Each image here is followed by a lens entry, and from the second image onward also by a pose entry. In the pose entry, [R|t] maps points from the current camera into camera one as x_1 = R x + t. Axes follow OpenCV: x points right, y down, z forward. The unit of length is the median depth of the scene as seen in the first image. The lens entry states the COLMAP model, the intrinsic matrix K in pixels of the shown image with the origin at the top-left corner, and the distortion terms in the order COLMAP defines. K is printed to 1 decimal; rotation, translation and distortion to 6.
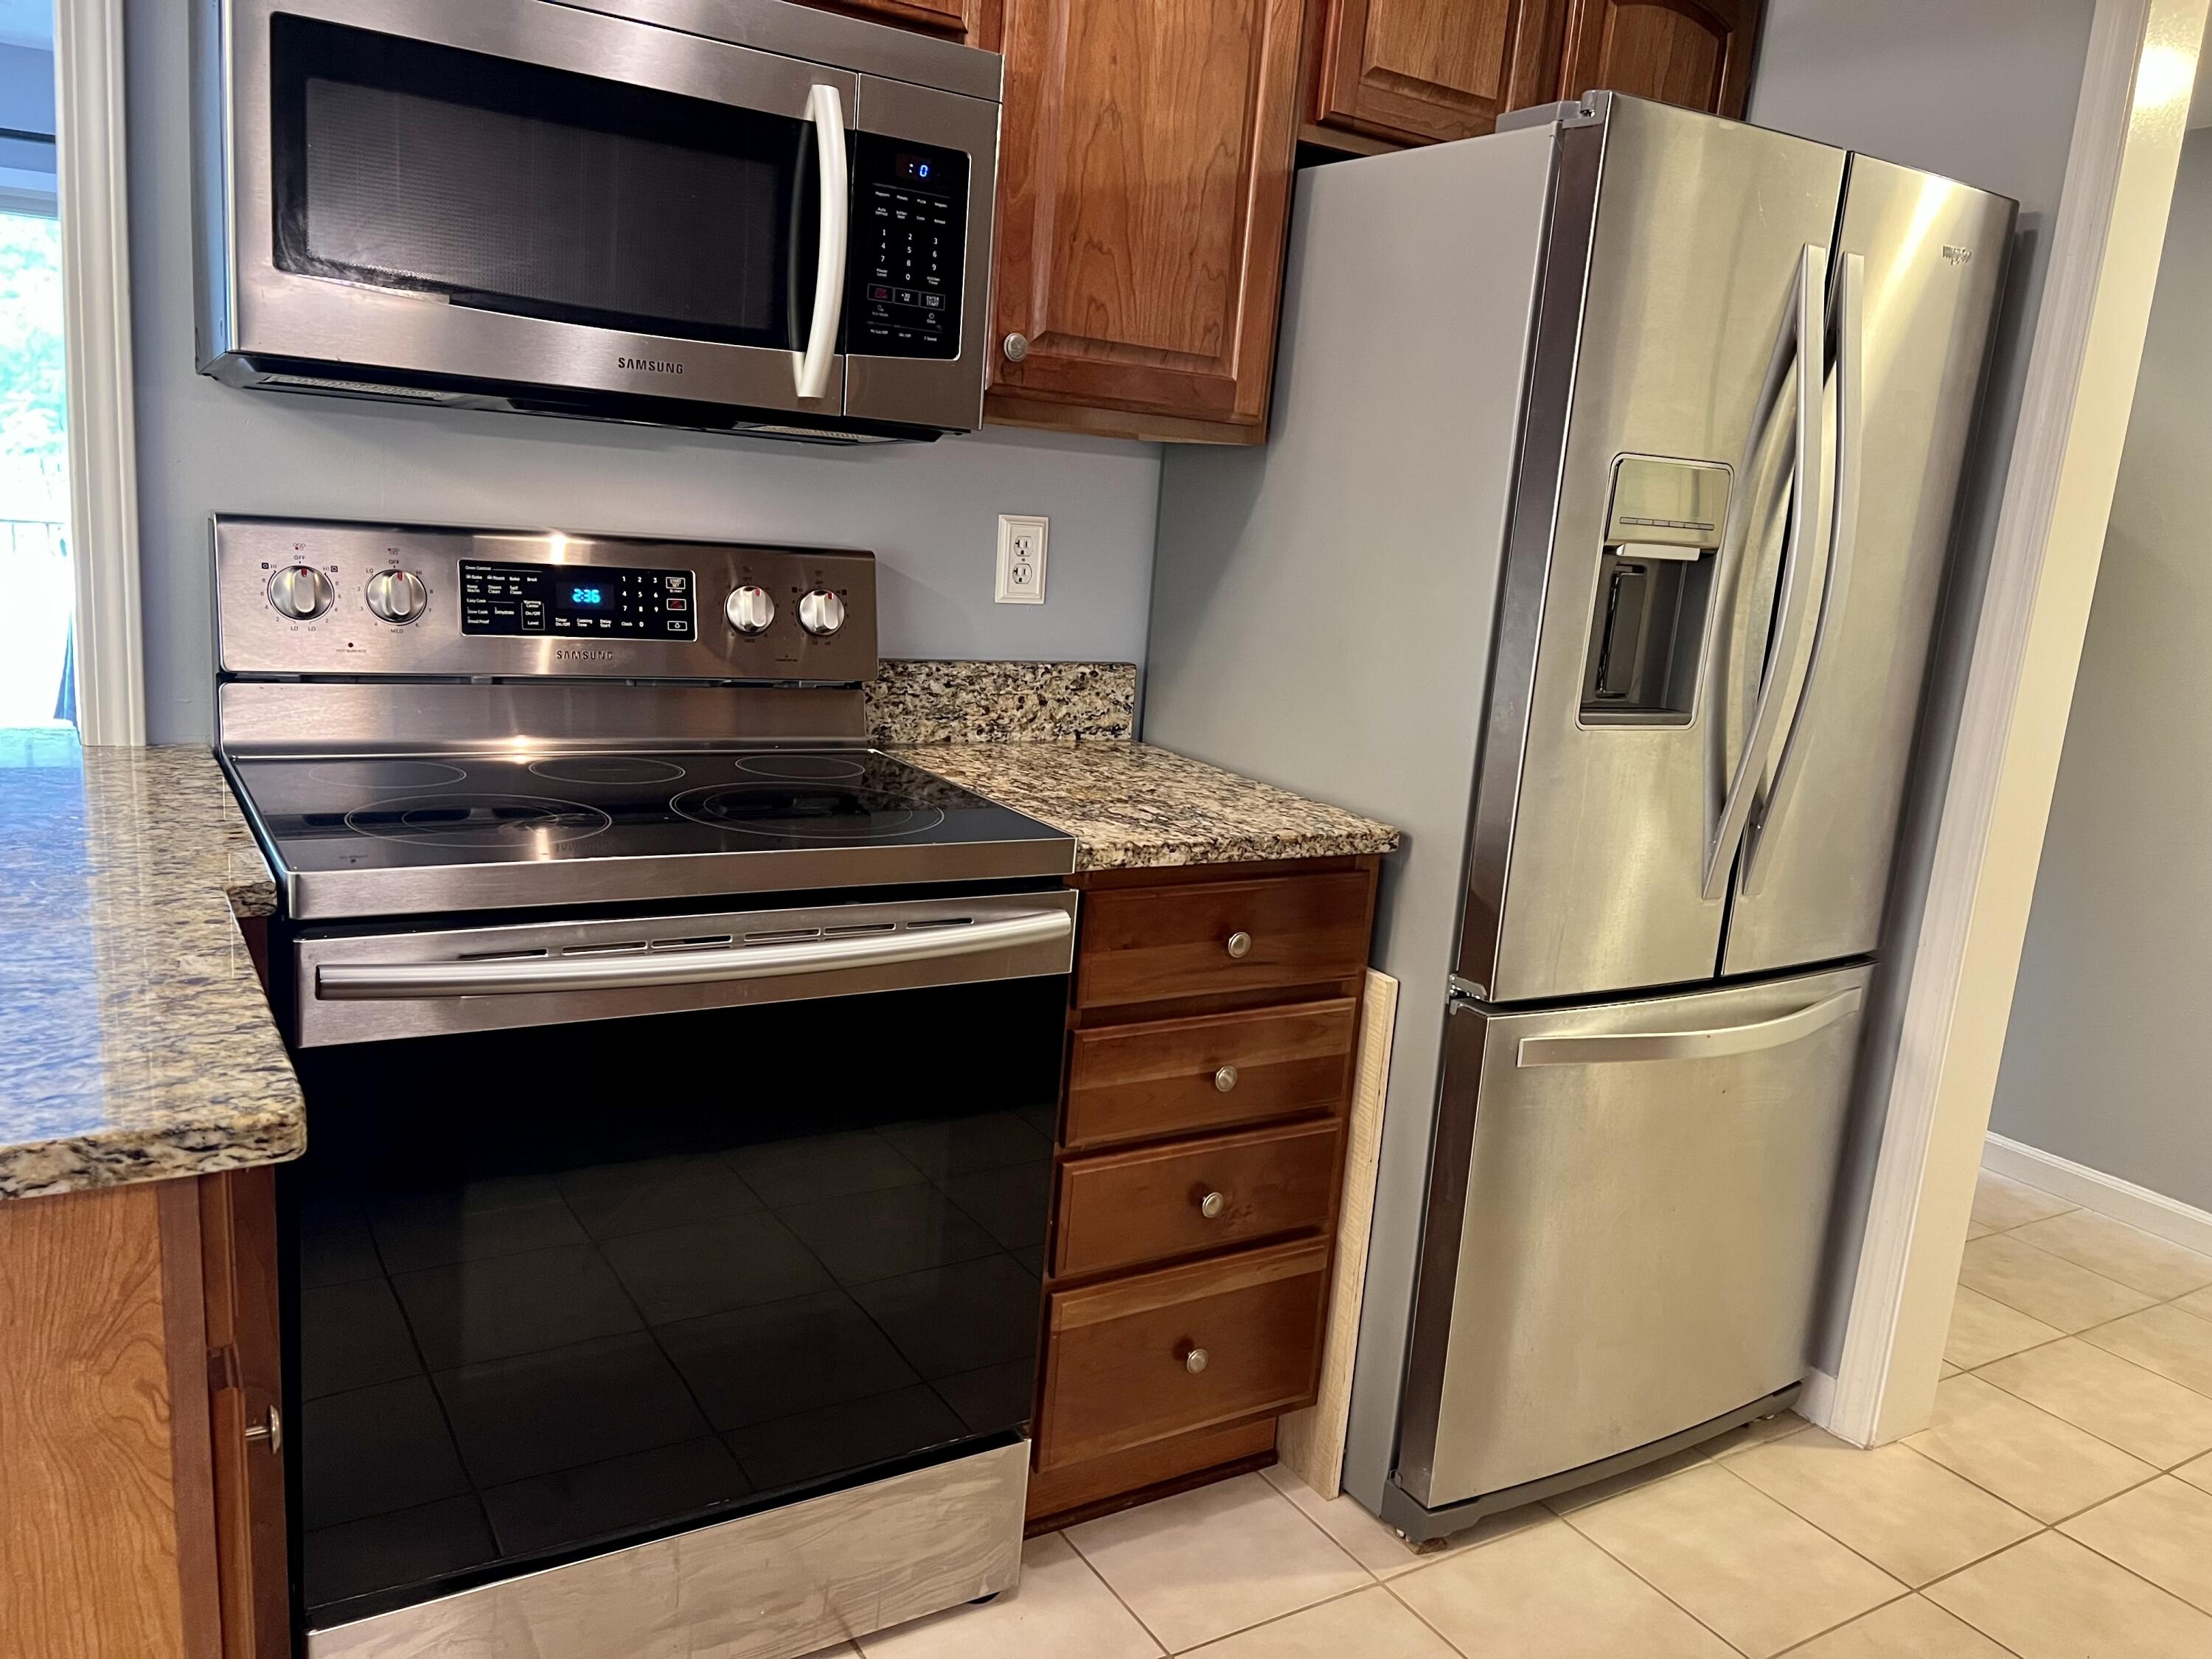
lens RADIAL K [[1645.9, 0, 1122.5], [0, 1645.9, 842.5], [0, 0, 1]] dist [0.026307, -0.032033]
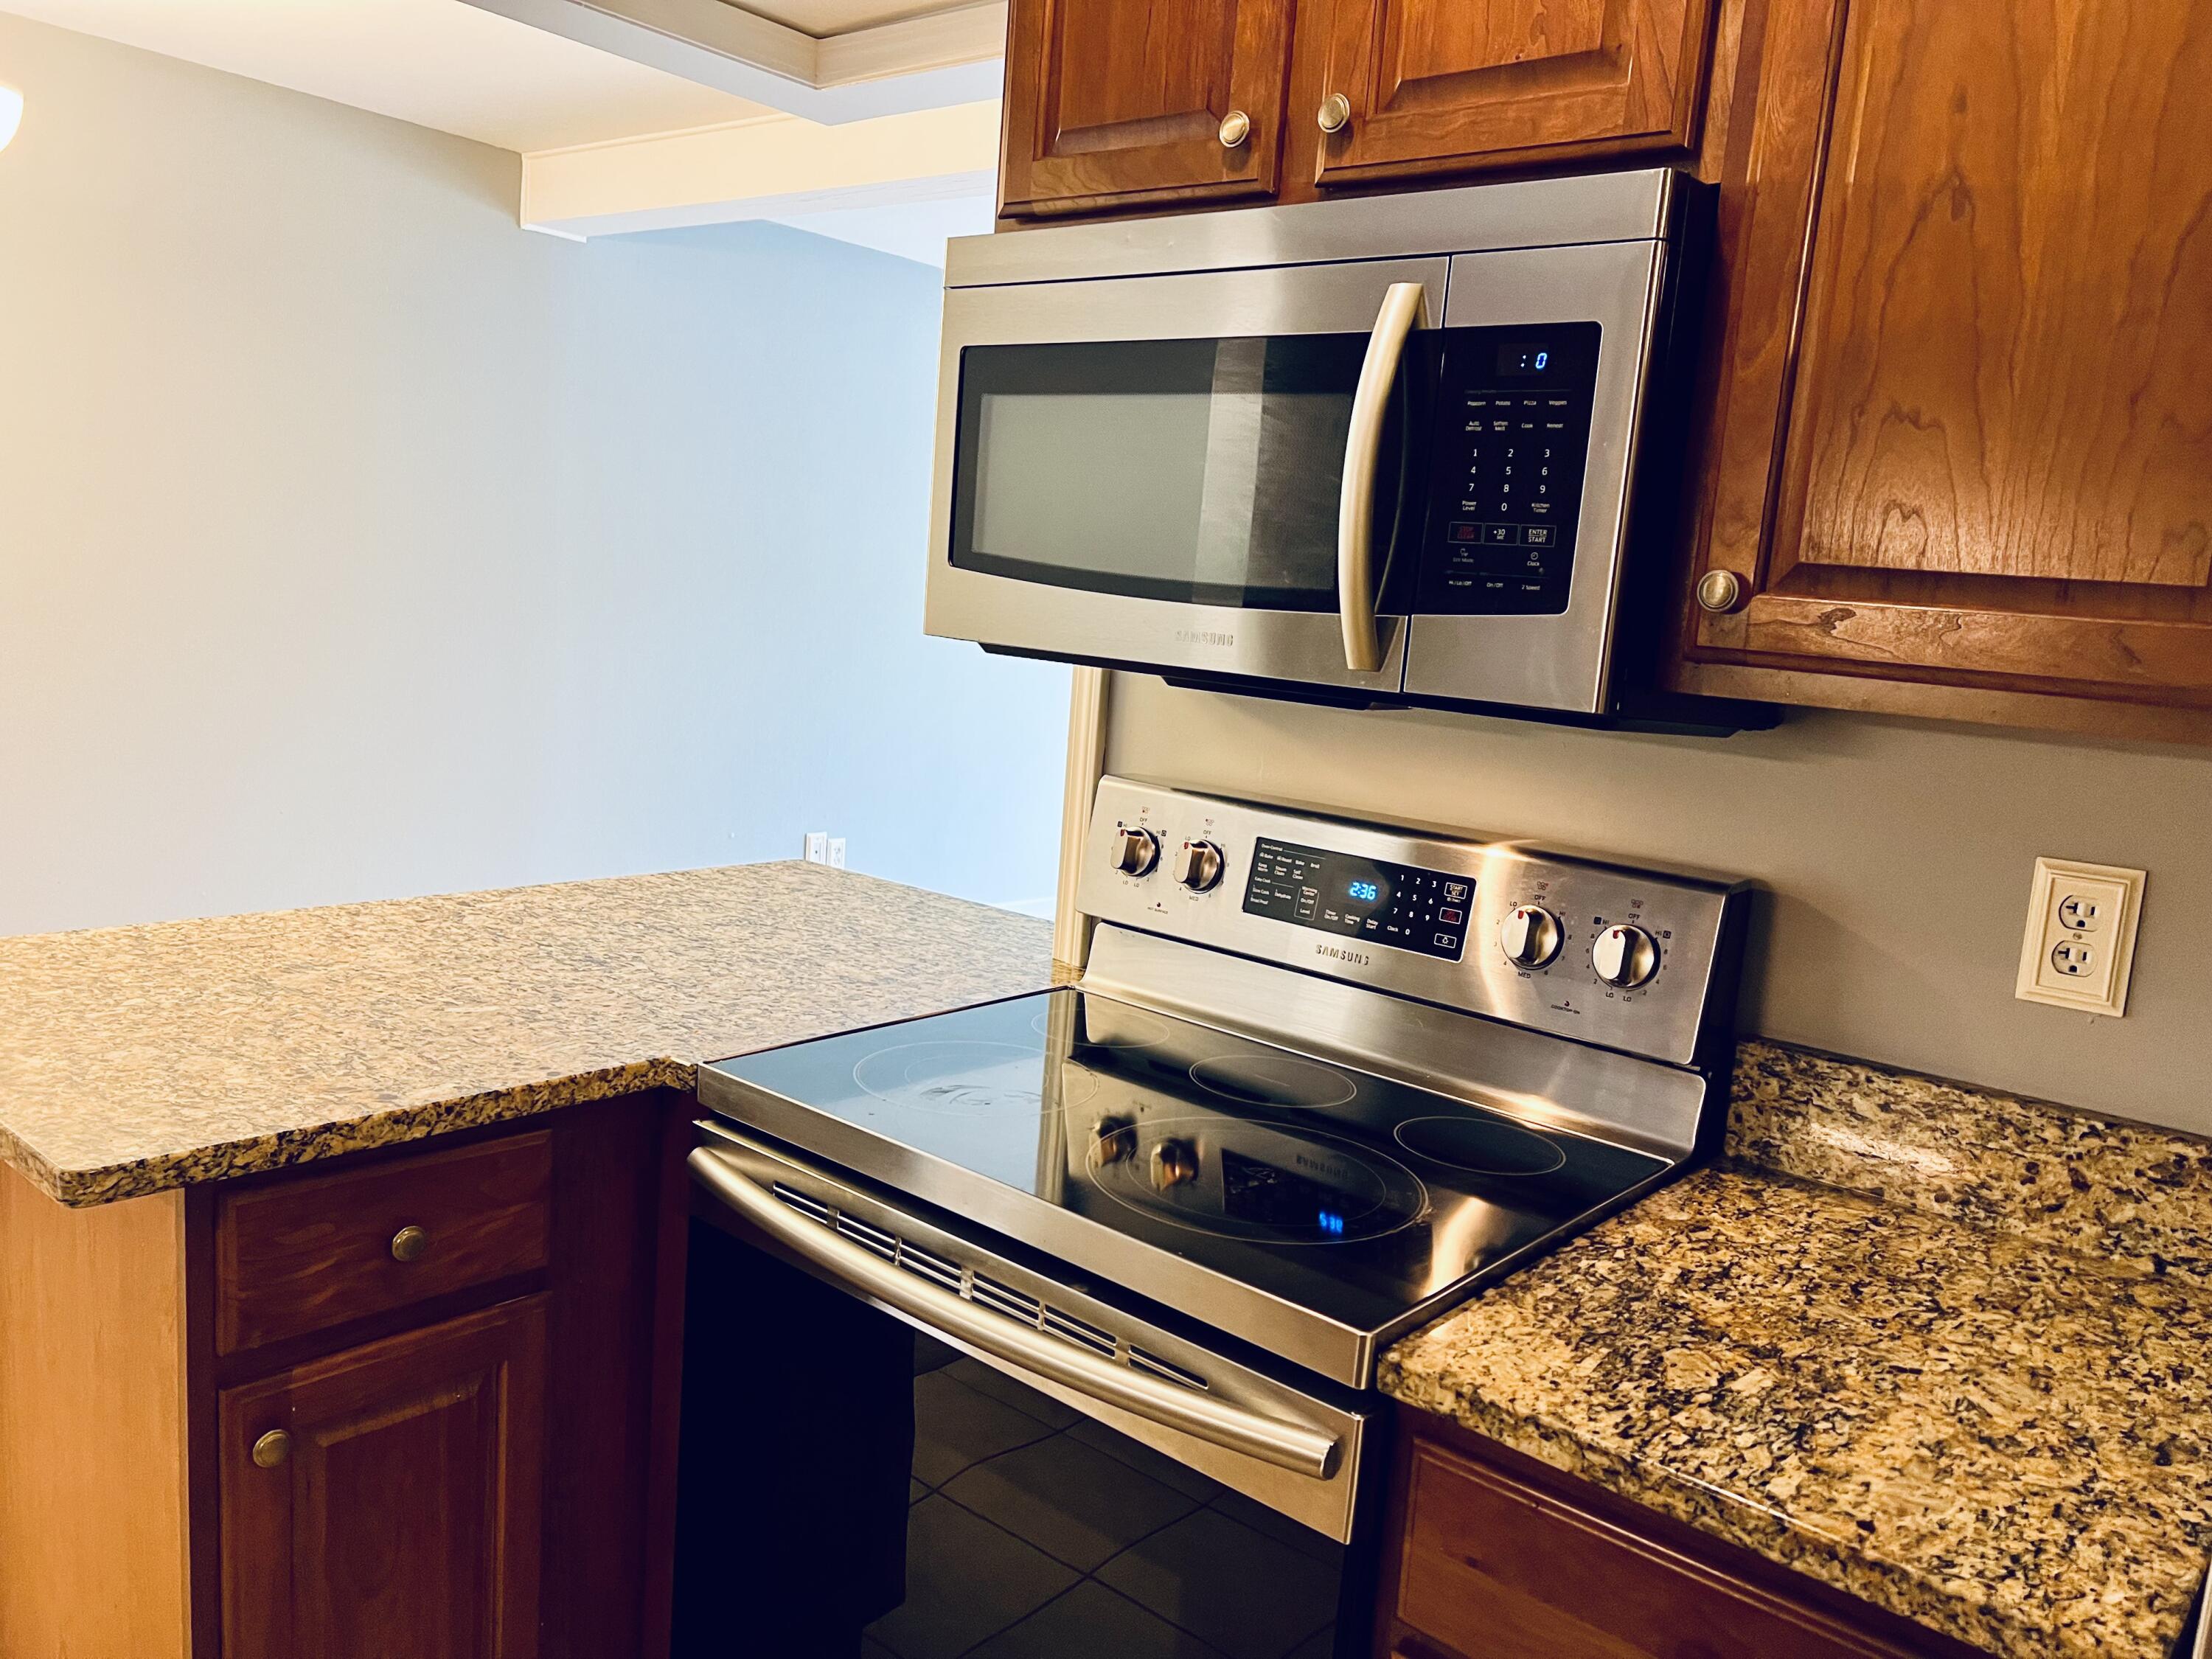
lens RADIAL K [[1645.9, 0, 1123.9], [0, 1645.9, 837.9], [0, 0, 1]] dist [0.026307, -0.032033]
pose [[0.309884, 0.086305, -0.946849, 0.468615], [-0.249320, 0.968398, 0.006672, -0.150302], [0.917503, 0.234001, 0.321609, 0.589556]]
